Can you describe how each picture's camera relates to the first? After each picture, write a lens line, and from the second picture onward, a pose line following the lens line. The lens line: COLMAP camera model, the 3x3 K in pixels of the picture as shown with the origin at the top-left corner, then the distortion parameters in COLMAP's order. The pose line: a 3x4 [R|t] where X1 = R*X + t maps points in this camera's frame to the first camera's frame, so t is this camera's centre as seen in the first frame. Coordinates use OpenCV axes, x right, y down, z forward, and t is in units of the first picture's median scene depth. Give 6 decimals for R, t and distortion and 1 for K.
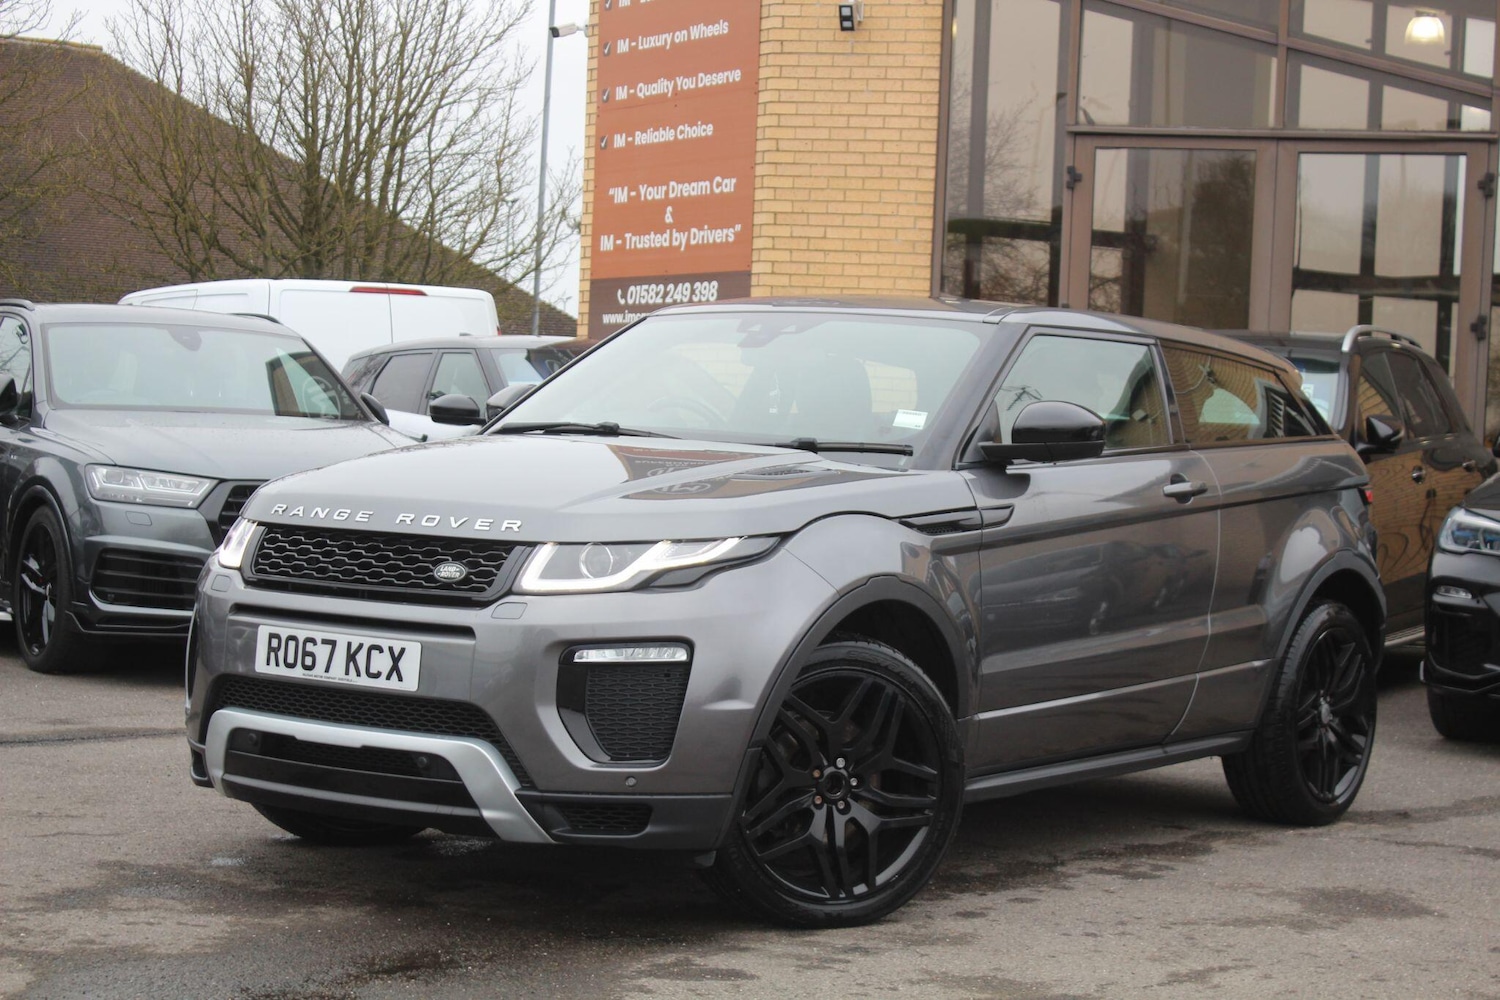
lens RADIAL K [[2994.8, 0, 750.0], [0, 2994.8, 500.0], [0, 0, 1]] dist [0.008407, 0.180825]
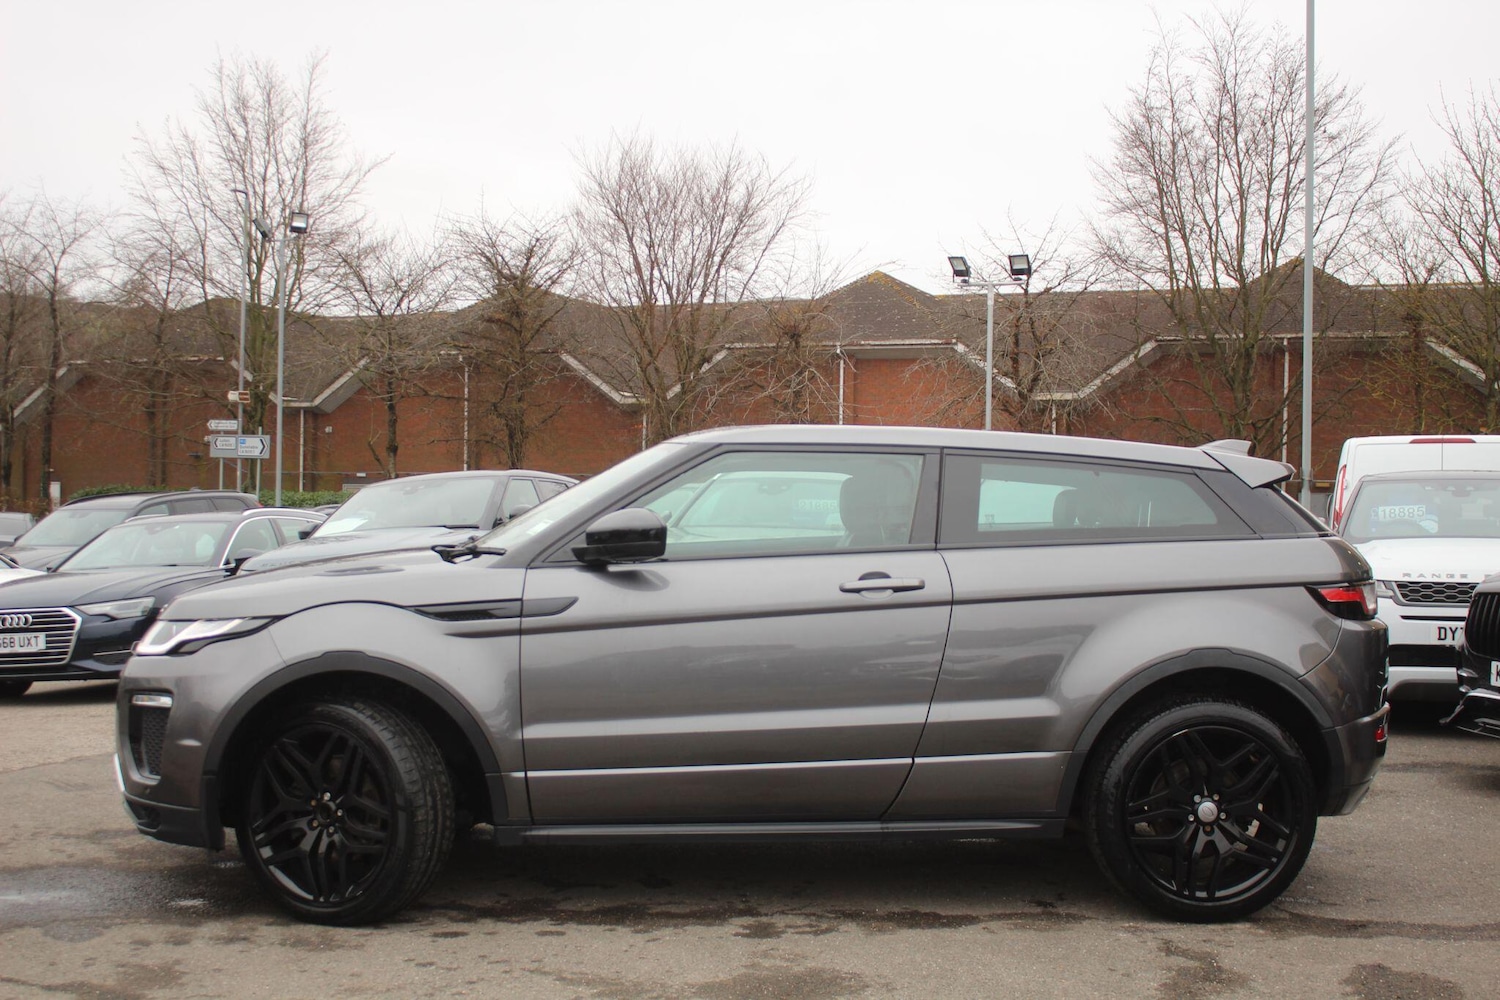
lens RADIAL K [[1719.8, 0, 750.0], [0, 1719.8, 500.0], [0, 0, 1]] dist [-0.017486, -0.028965]
pose [[0.620225, -0.025017, -0.784025, 0.672809], [-0.008153, 0.999232, -0.038333, -0.011631], [0.784382, 0.030168, 0.619544, 0.639719]]
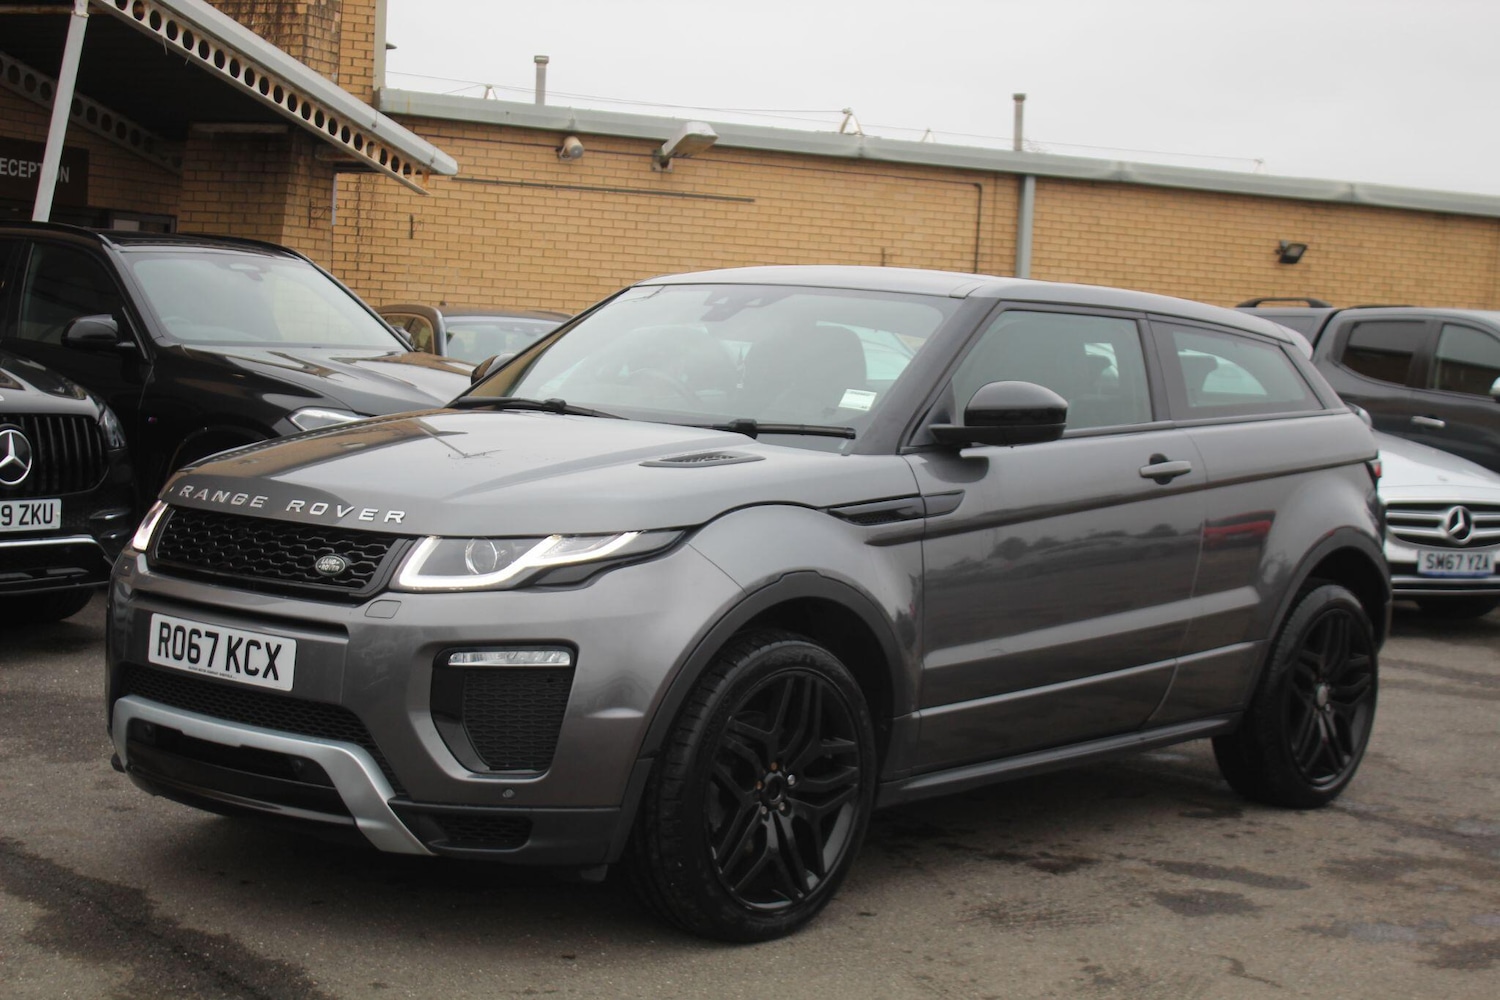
lens RADIAL K [[2492.2, 0, 750.0], [0, 2492.2, 500.0], [0, 0, 1]] dist [-0.016612, 0.108148]
pose [[0.996099, 0.012383, -0.087374, 0.090623], [-0.009467, 0.999387, 0.033706, -0.021893], [0.087738, -0.032747, 0.995605, 0.207240]]
